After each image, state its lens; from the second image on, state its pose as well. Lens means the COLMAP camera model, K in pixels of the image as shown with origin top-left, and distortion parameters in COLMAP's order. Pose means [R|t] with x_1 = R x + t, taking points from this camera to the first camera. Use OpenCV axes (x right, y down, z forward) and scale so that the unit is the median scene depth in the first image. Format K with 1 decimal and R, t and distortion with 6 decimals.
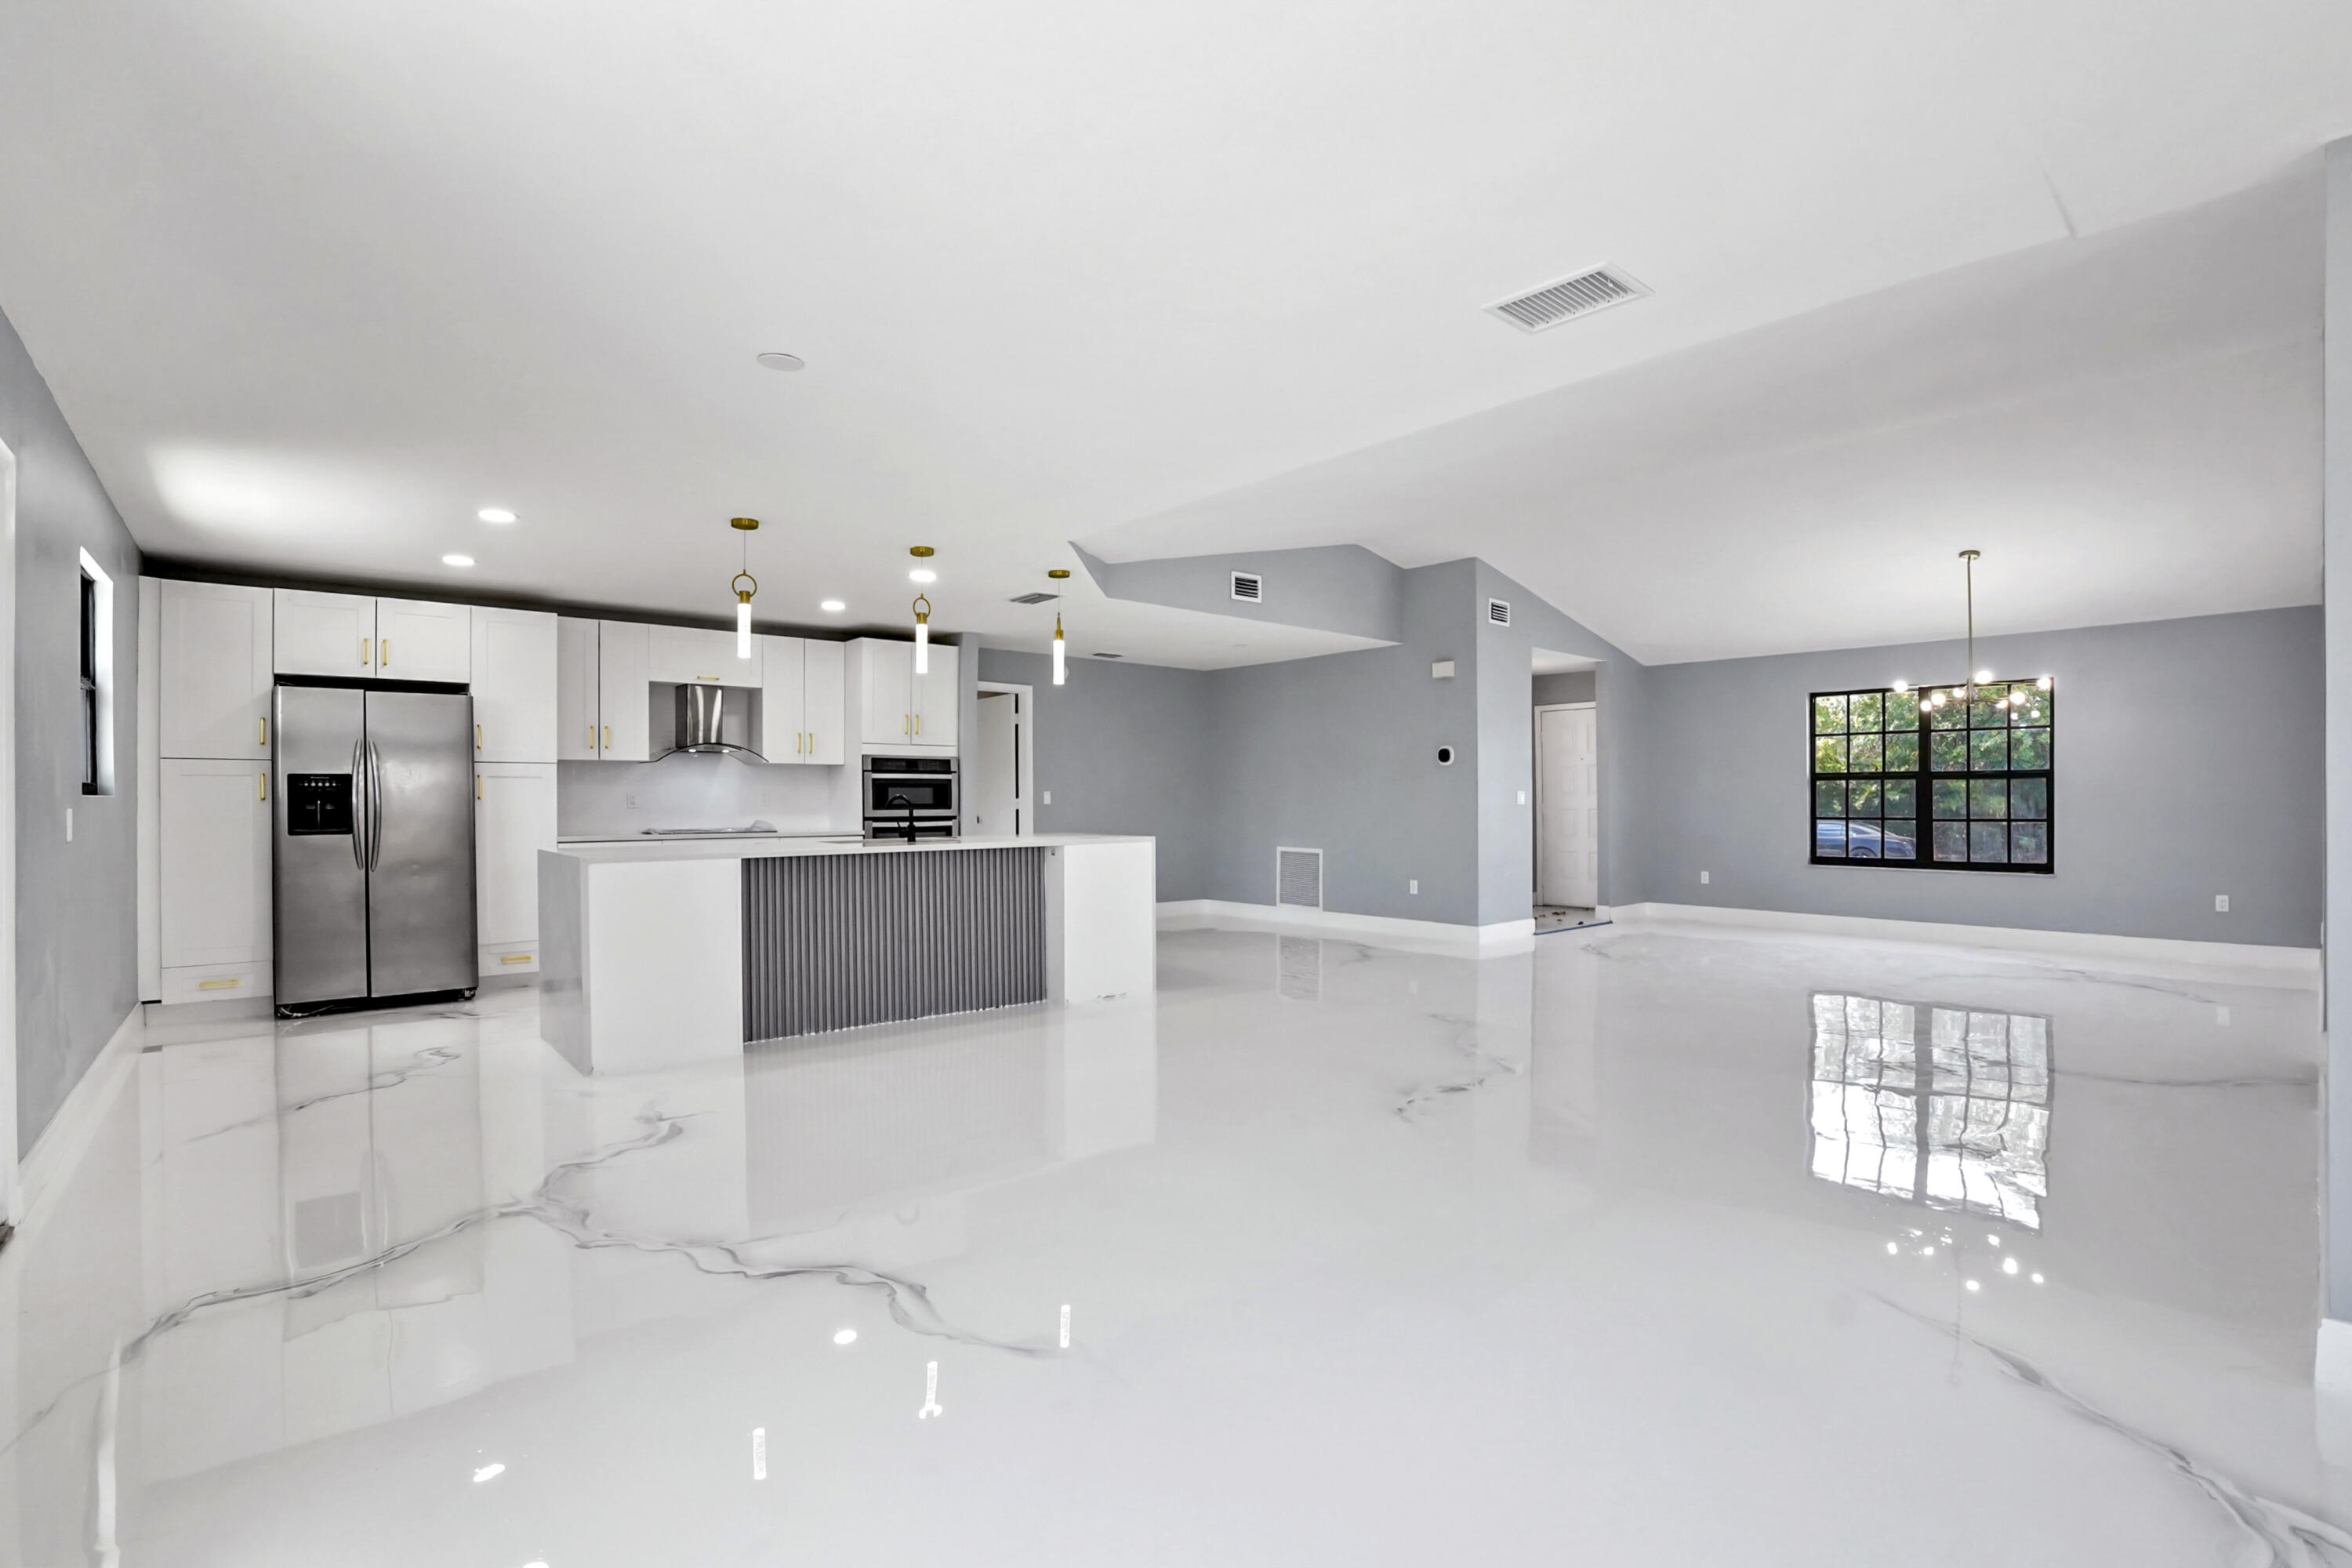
lens RADIAL K [[1050.9, 0, 1189.7], [0, 1050.9, 793.7], [0, 0, 1]] dist [-0.057251, 0.007141]
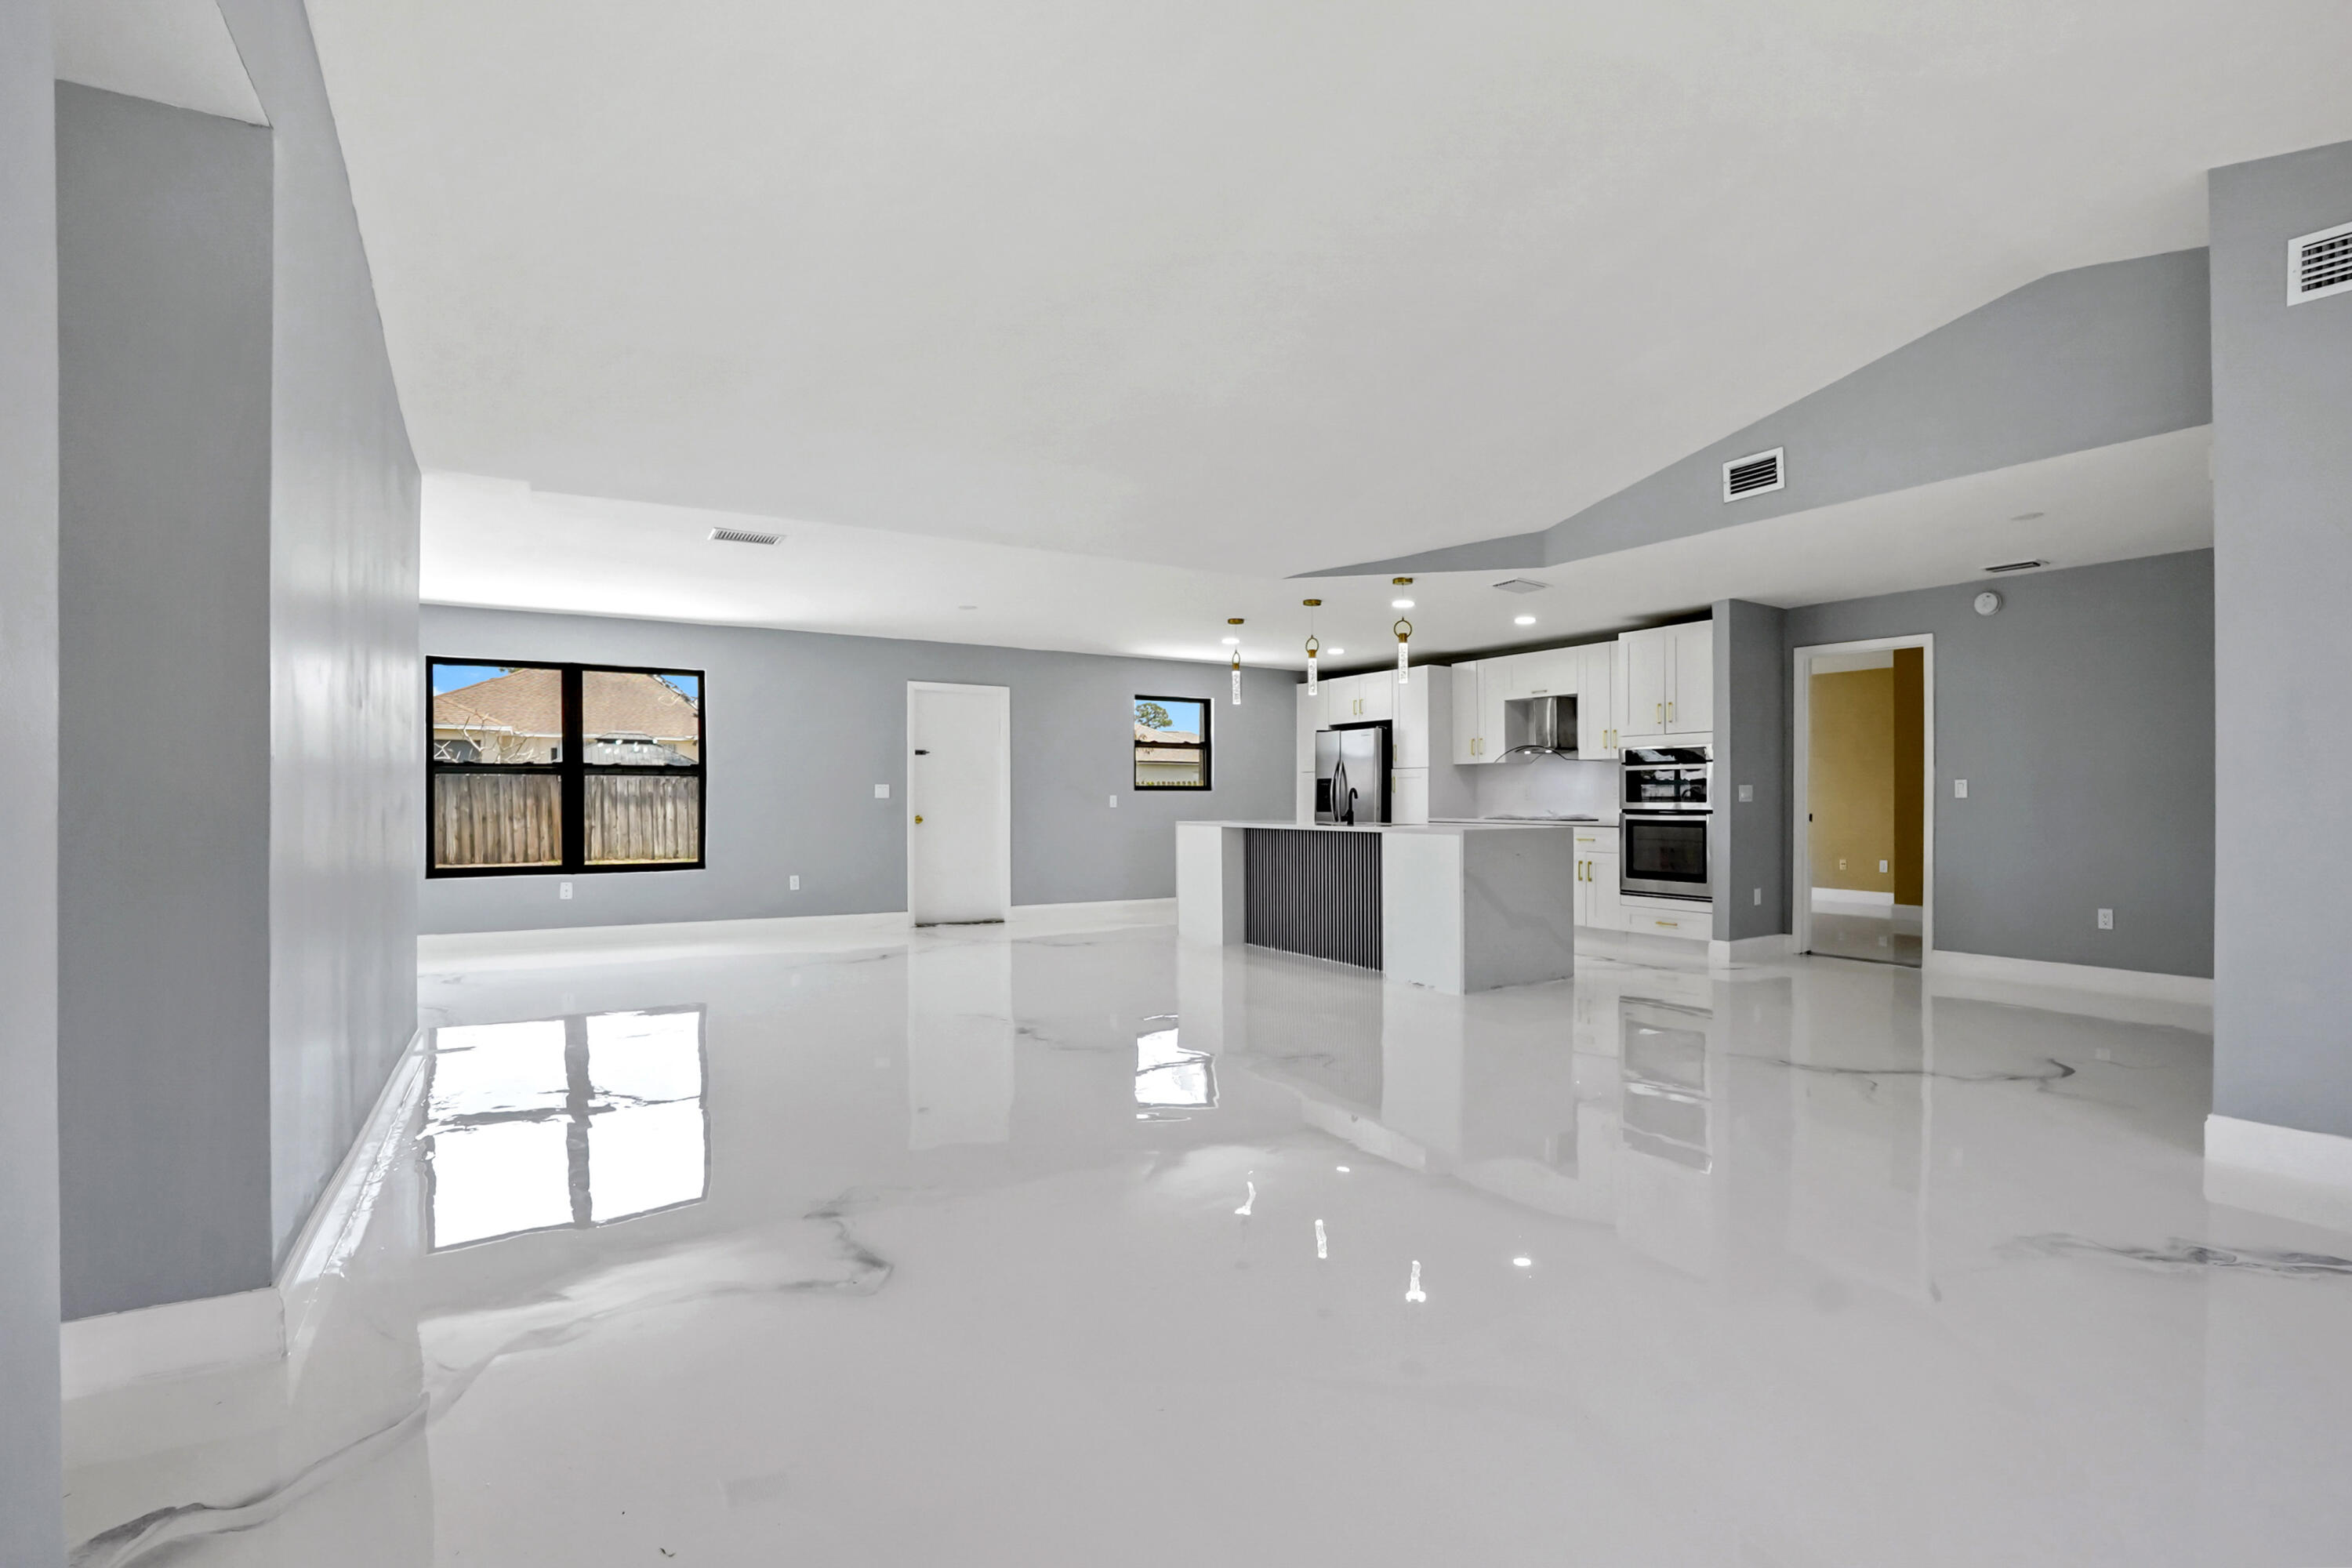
lens RADIAL K [[1050.9, 0, 1189.7], [0, 1050.9, 793.7], [0, 0, 1]] dist [-0.057251, 0.007141]
pose [[-0.149281, -0.000133, -0.988795, 0.908759], [0.005670, 0.999983, -0.000991, 0.007176], [0.988779, -0.005755, -0.149278, 0.882280]]
